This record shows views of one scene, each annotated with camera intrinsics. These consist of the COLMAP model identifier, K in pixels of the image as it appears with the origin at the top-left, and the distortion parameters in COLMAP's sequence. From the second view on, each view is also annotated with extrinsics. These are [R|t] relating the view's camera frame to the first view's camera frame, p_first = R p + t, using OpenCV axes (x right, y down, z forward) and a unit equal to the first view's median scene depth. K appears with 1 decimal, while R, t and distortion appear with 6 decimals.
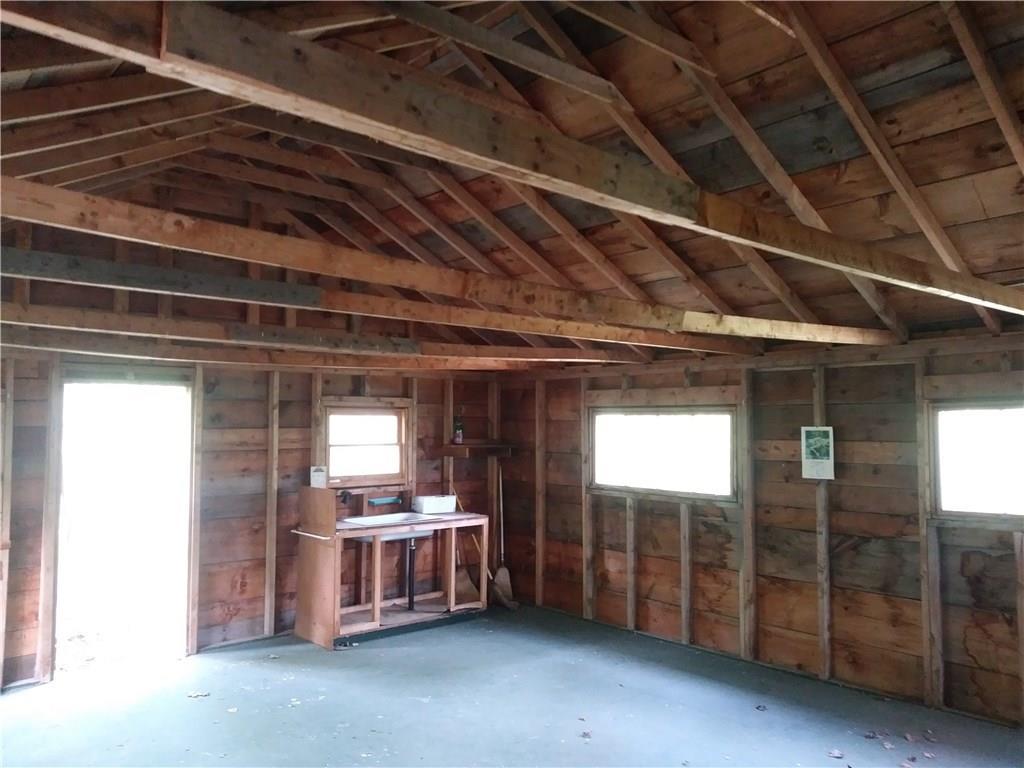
lens RADIAL K [[777.5, 0, 508.4], [0, 777.5, 380.6], [0, 0, 1]] dist [0.002103, -0.004663]
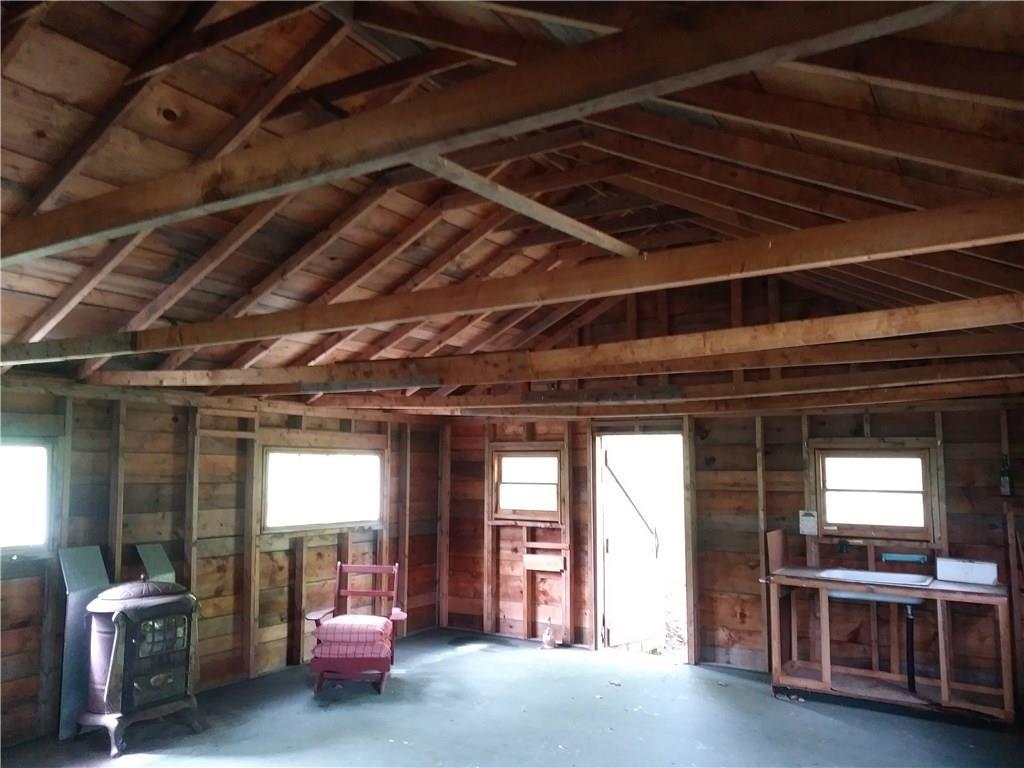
lens RADIAL K [[777.5, 0, 507.8], [0, 777.5, 387.7], [0, 0, 1]] dist [0.002103, -0.004663]
pose [[0.292792, -0.087971, -0.952121, 0.589865], [0.047398, 0.995870, -0.077437, 0.014637], [0.955001, -0.022455, 0.295753, 0.358238]]
